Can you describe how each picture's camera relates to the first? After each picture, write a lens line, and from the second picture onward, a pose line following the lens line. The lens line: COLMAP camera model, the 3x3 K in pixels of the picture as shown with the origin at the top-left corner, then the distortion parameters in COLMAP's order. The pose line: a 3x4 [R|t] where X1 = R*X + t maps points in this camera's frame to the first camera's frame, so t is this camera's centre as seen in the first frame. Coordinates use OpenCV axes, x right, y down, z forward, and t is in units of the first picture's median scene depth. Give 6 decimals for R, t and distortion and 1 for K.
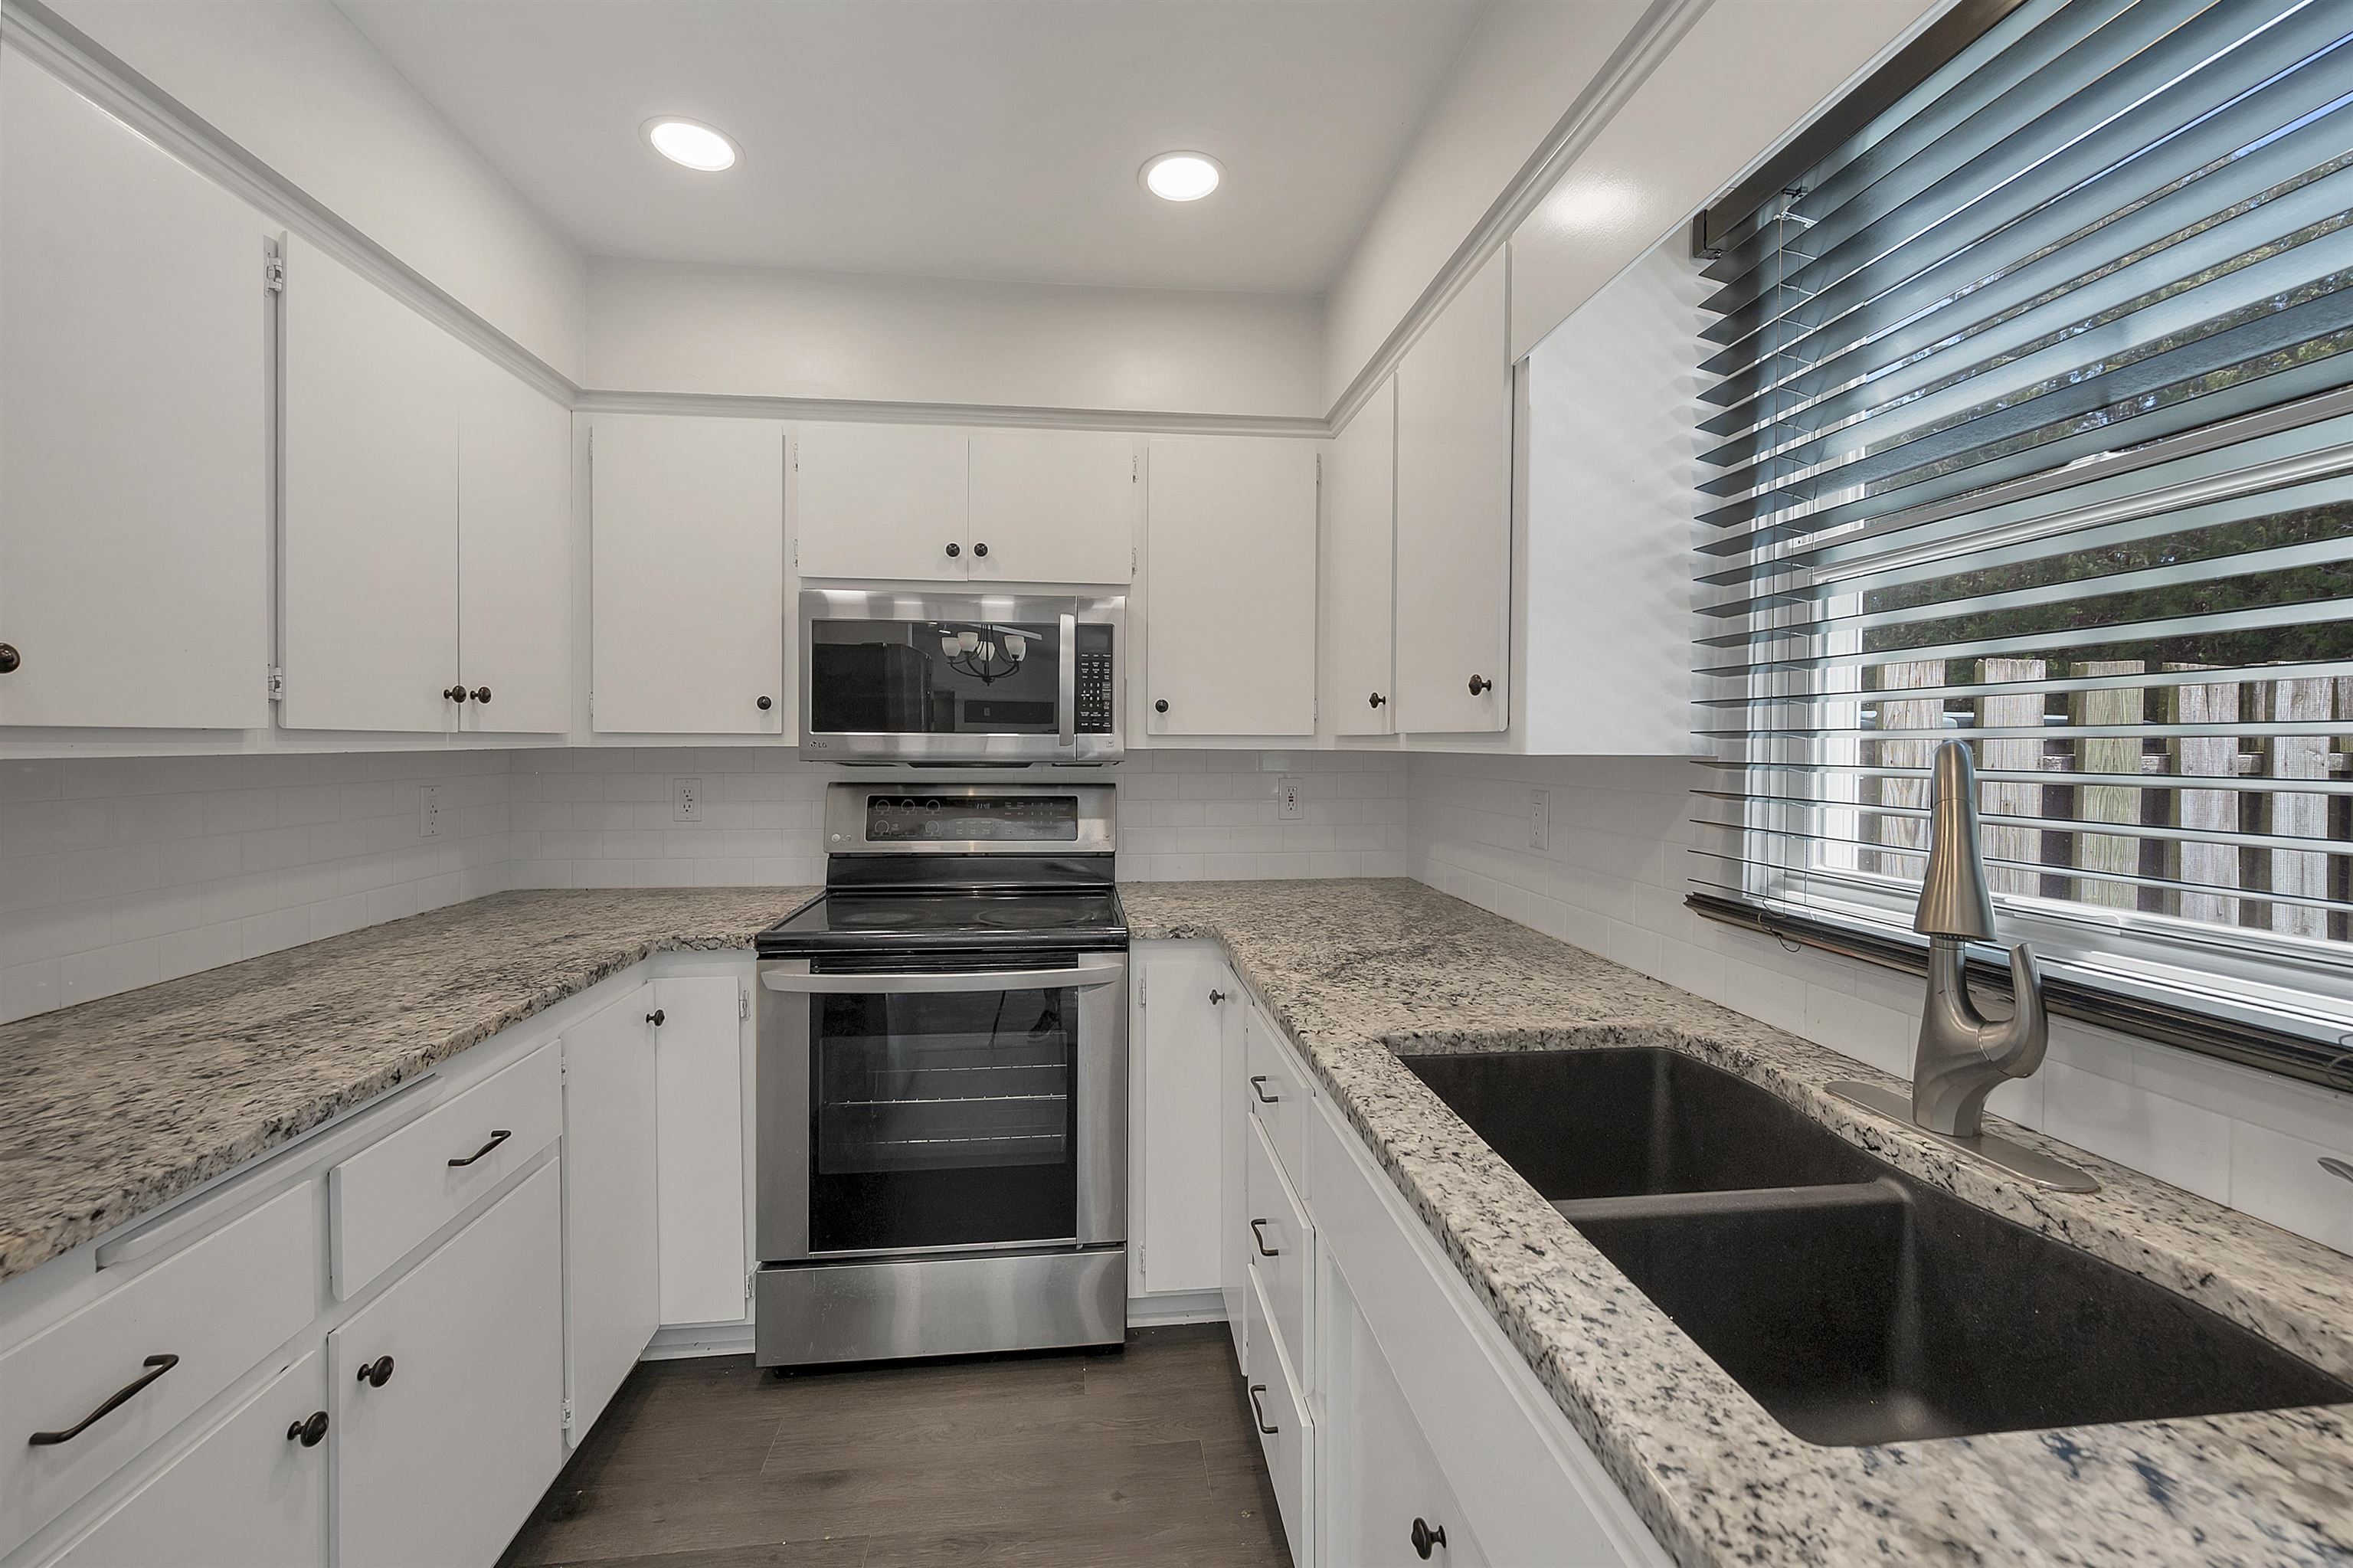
lens RADIAL K [[948.2, 0, 1176.8], [0, 948.2, 764.1], [0, 0, 1]] dist [-0.001054, 0.000616]
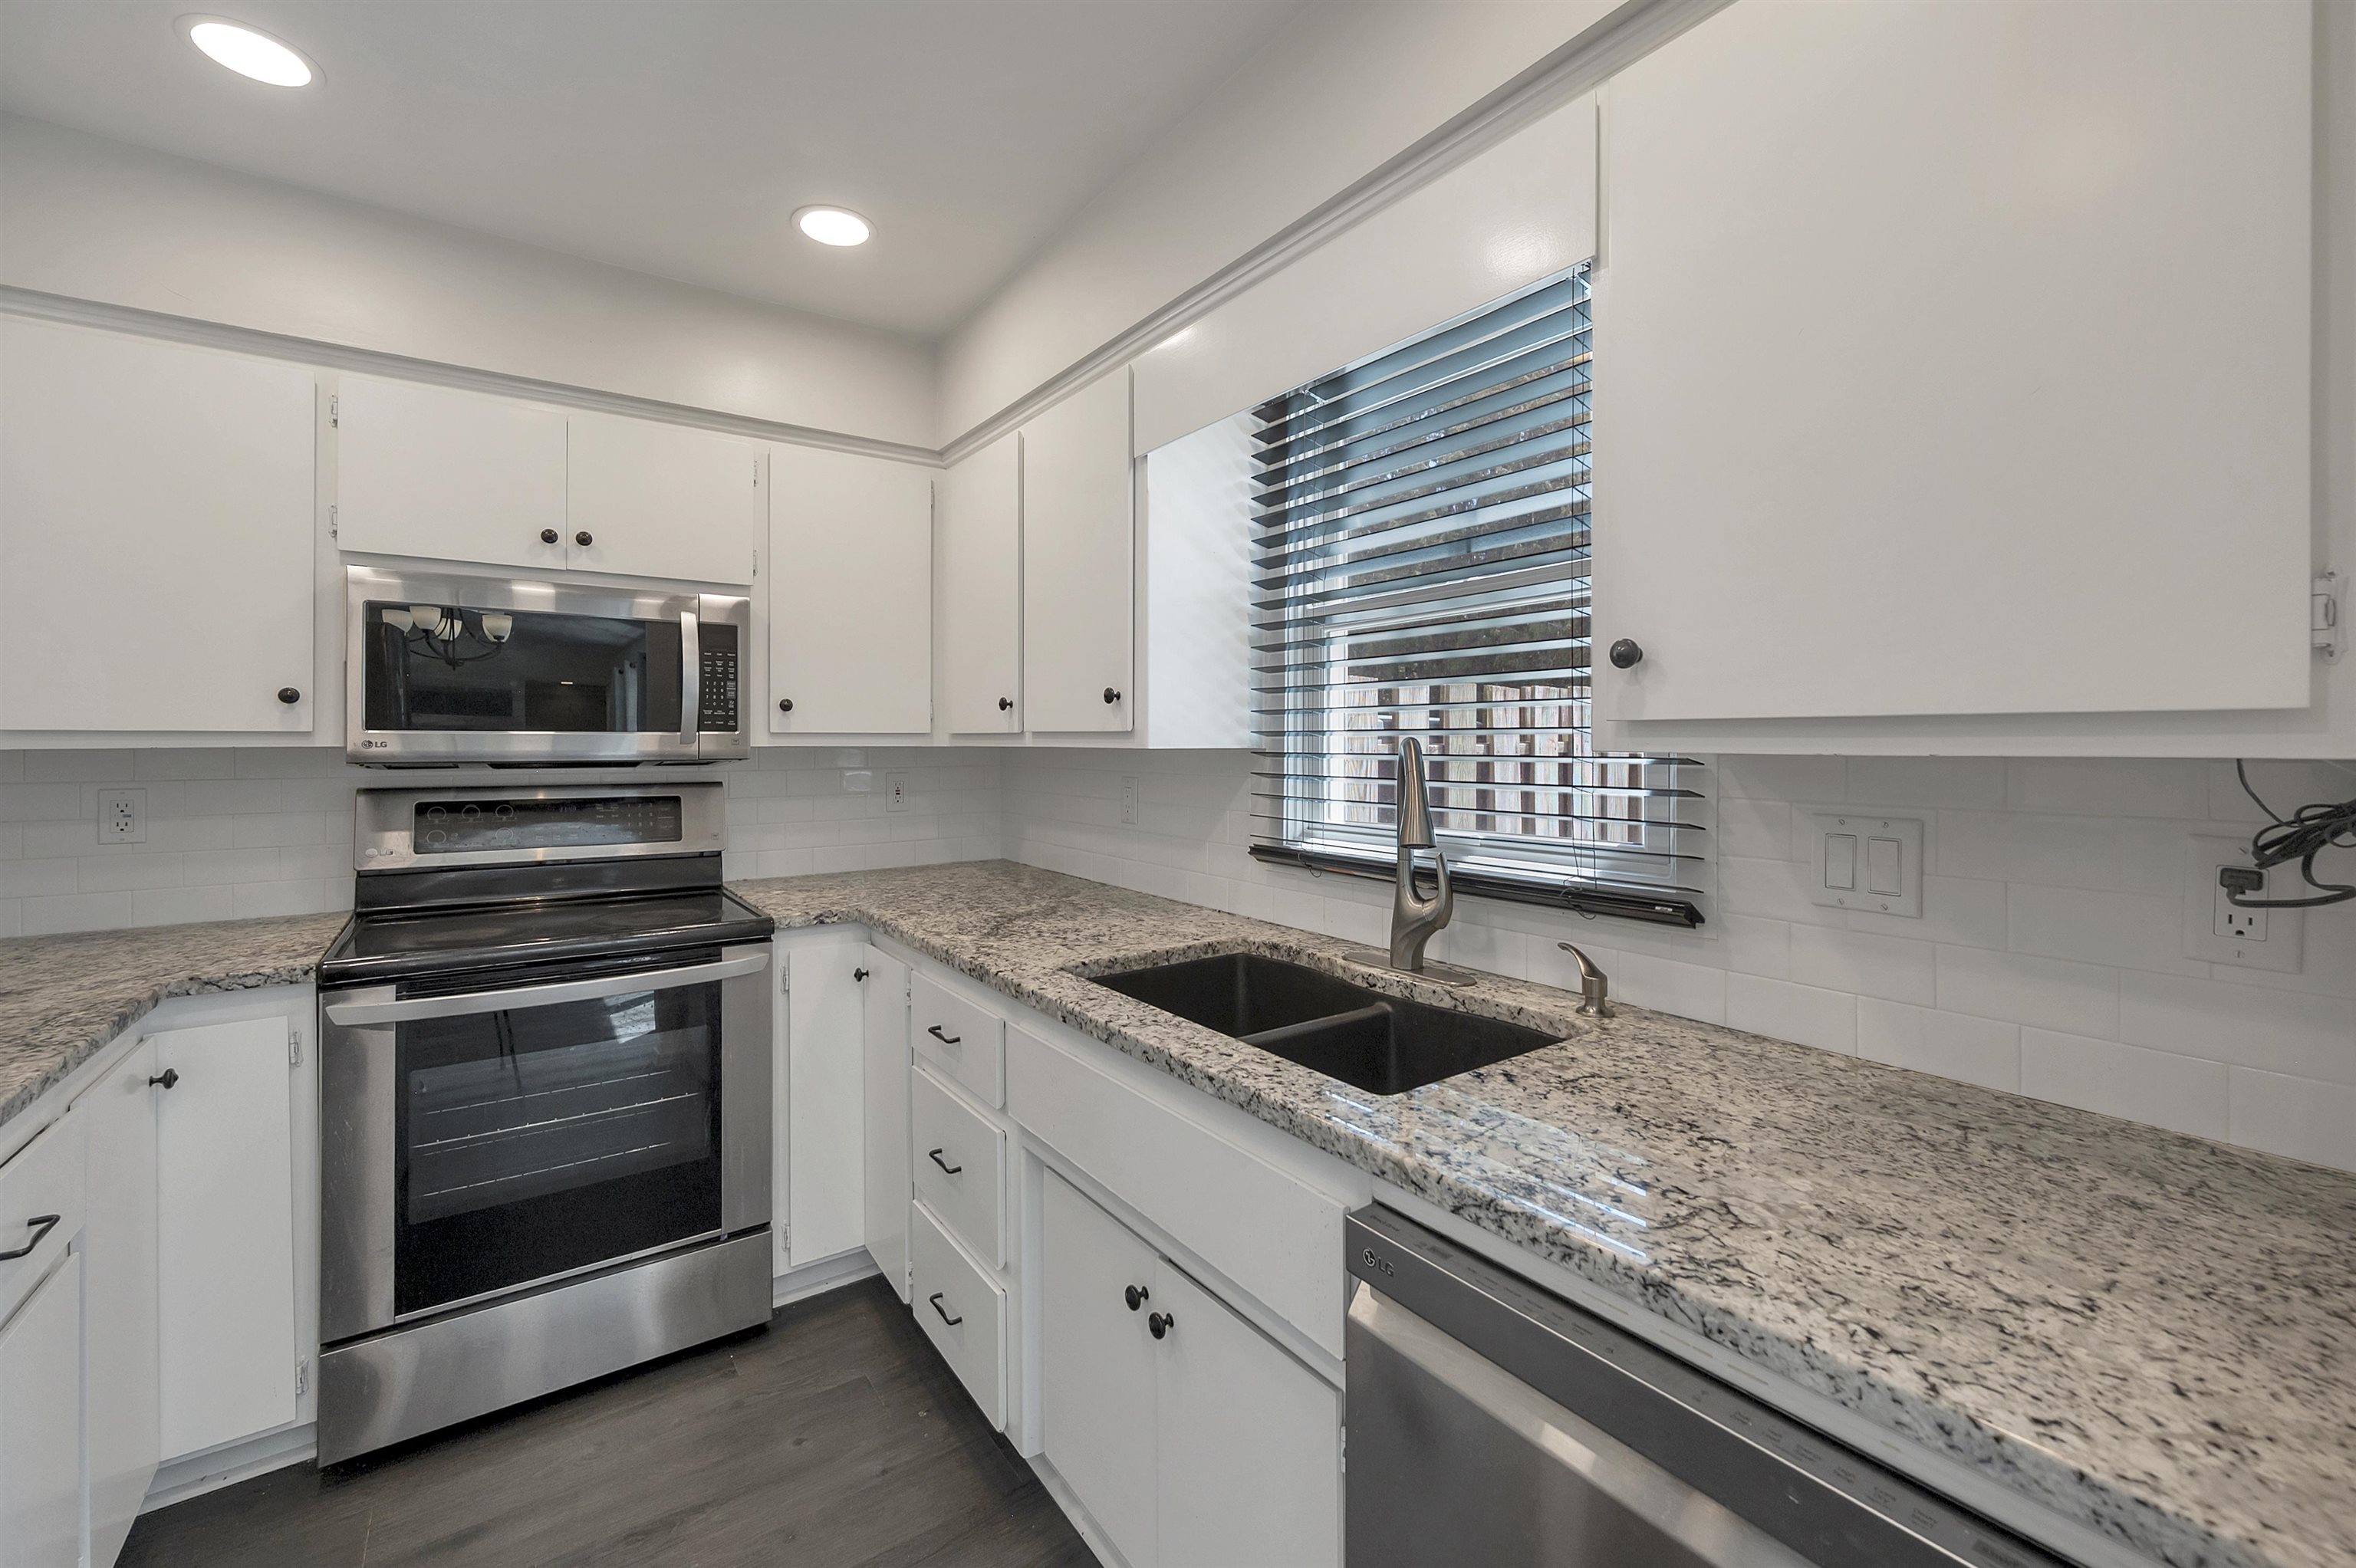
lens RADIAL K [[949.8, 0, 1176.3], [0, 949.8, 745.3], [0, 0, 1]] dist [-0.000208, -0.000256]
pose [[0.877143, -0.006628, 0.480183, -0.206726], [0.014180, 0.999826, -0.012101, 0.001834], [-0.480019, 0.017424, 0.877085, -0.169988]]
